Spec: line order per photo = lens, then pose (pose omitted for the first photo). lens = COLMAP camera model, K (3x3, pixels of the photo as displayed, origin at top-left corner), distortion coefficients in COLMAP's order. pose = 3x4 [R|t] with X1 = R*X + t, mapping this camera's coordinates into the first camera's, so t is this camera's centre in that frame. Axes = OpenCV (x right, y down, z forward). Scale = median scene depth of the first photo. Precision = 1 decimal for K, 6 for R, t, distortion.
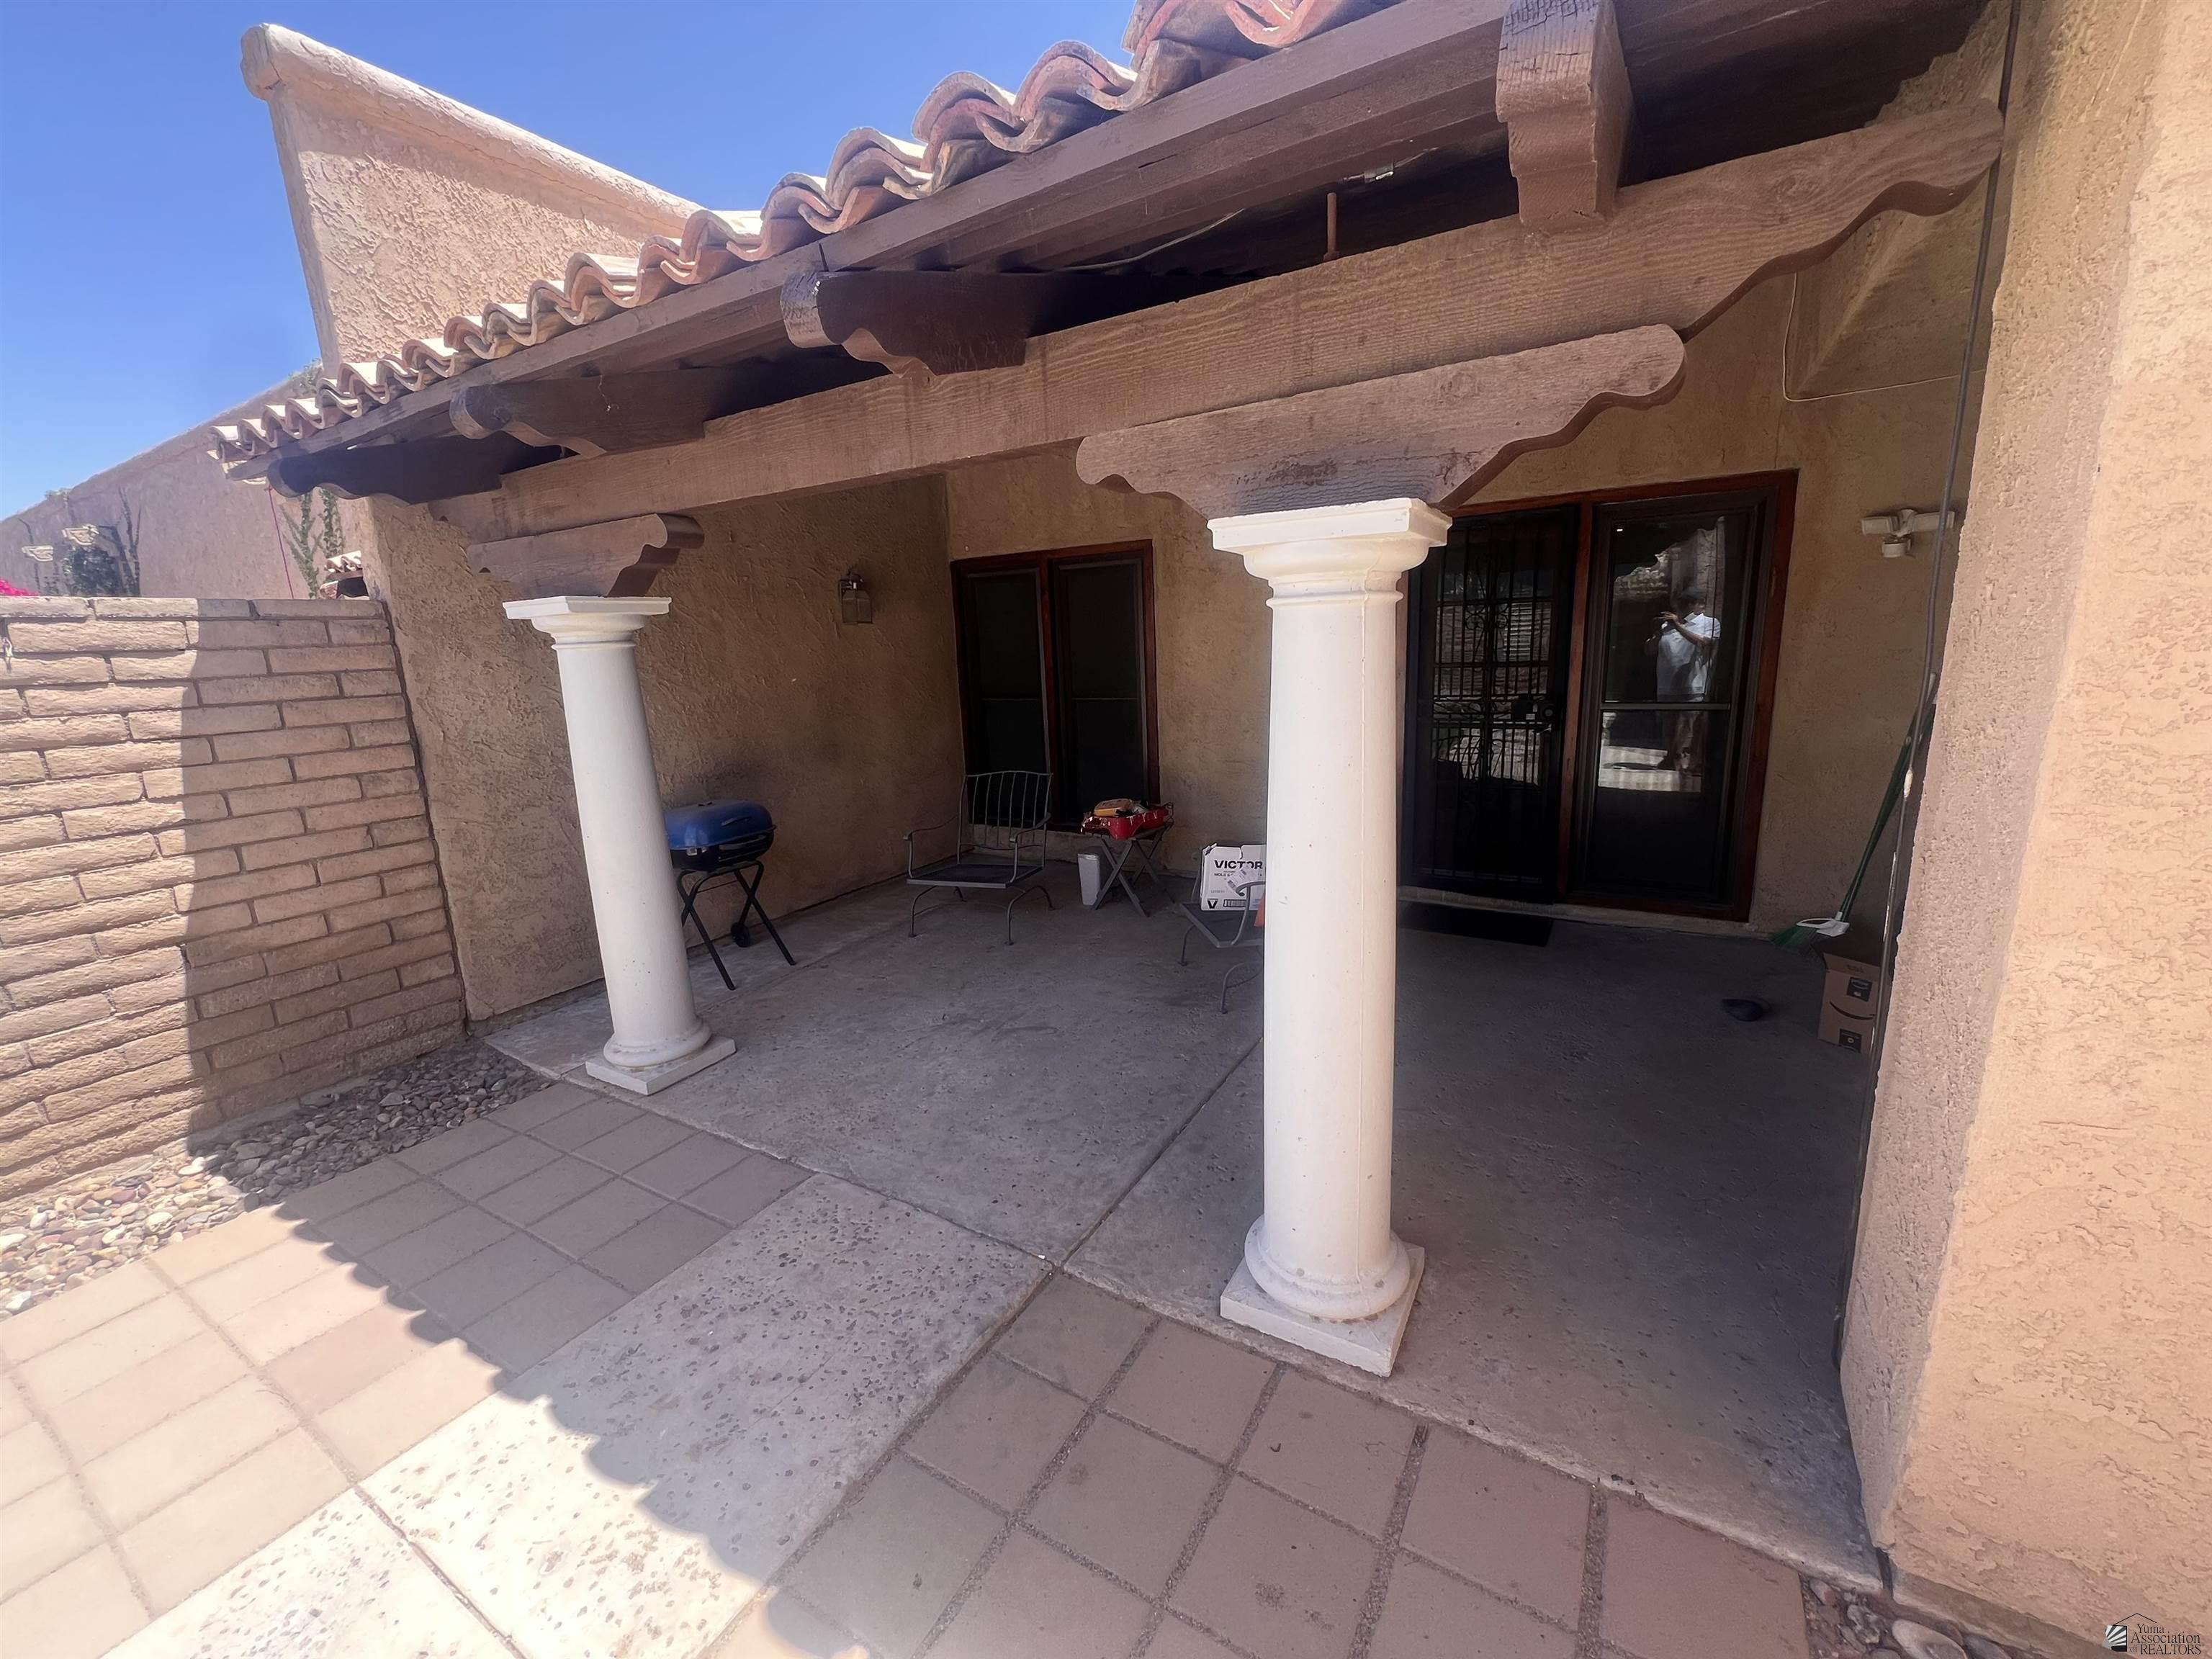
lens RADIAL K [[885.7, 0, 1104.0], [0, 885.7, 824.1], [0, 0, 1]] dist [-0.002276, 0.000277]
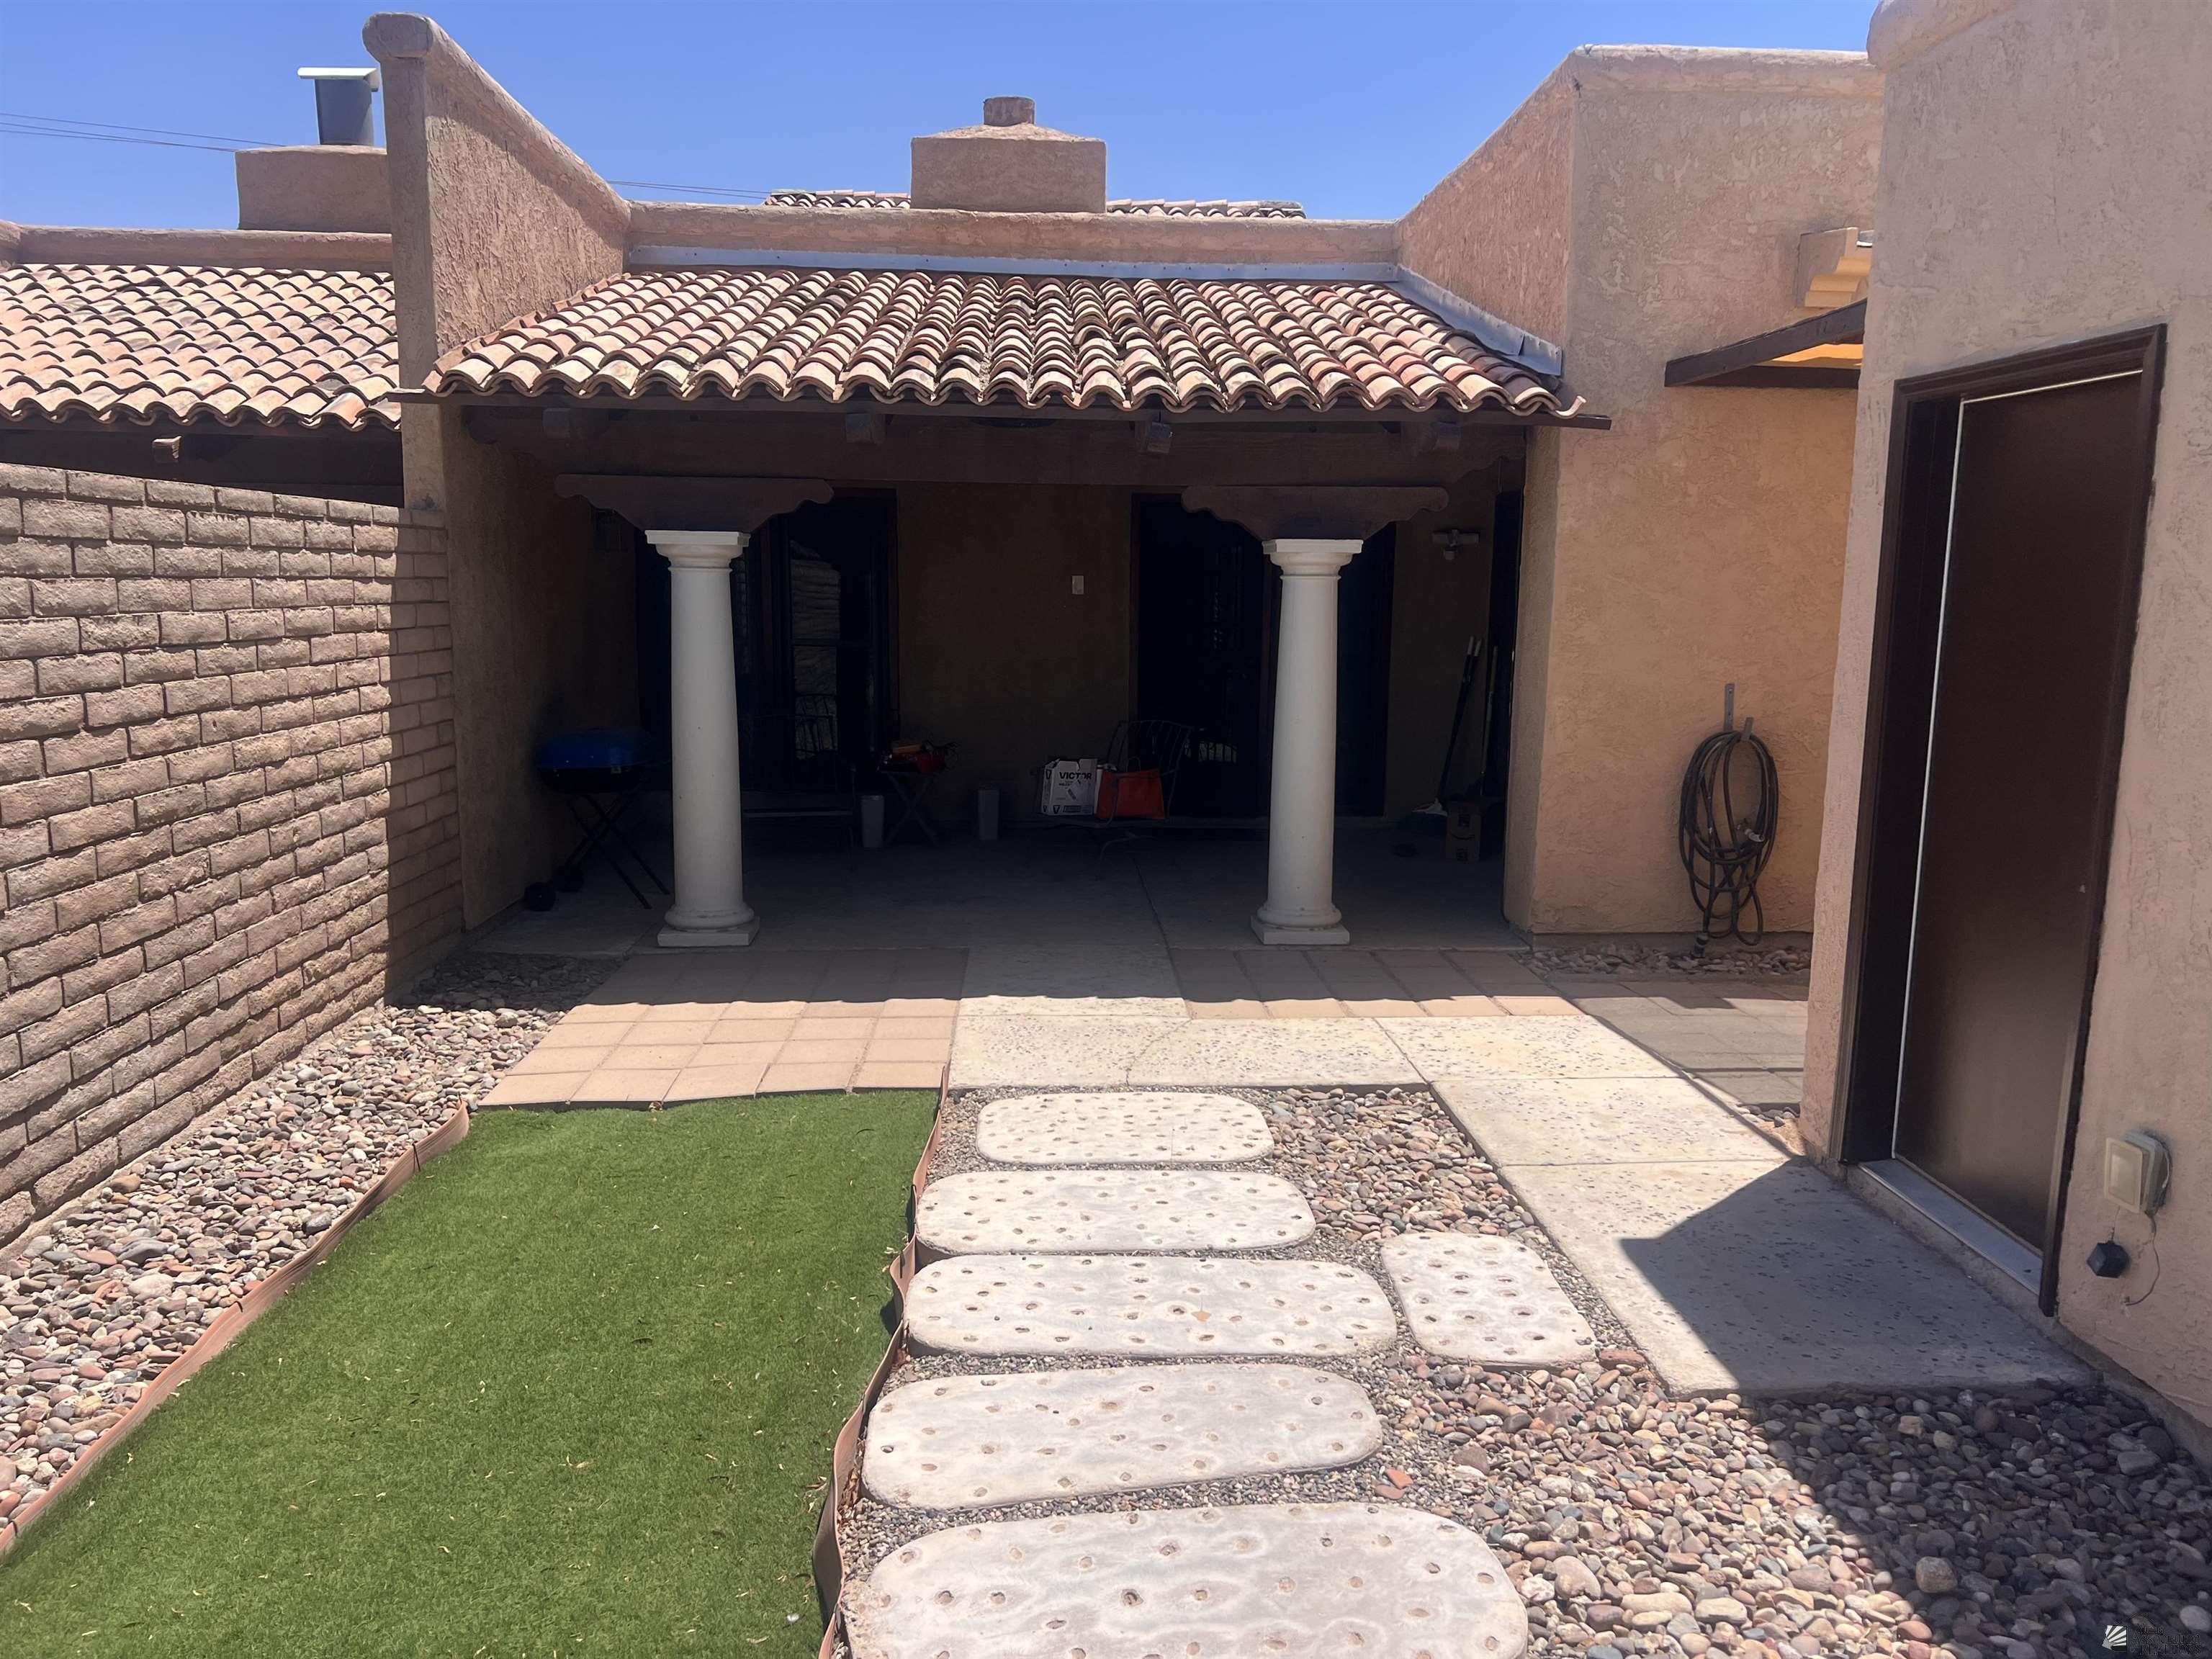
lens RADIAL K [[1657.4, 0, 1107.9], [0, 1657.4, 838.3], [0, 0, 1]] dist [0.084956, 0.000064]
pose [[0.829112, -0.032754, 0.558123, -2.383810], [0.068393, 0.996727, -0.043106, 0.510908], [-0.554884, 0.073911, 0.828638, -2.000487]]
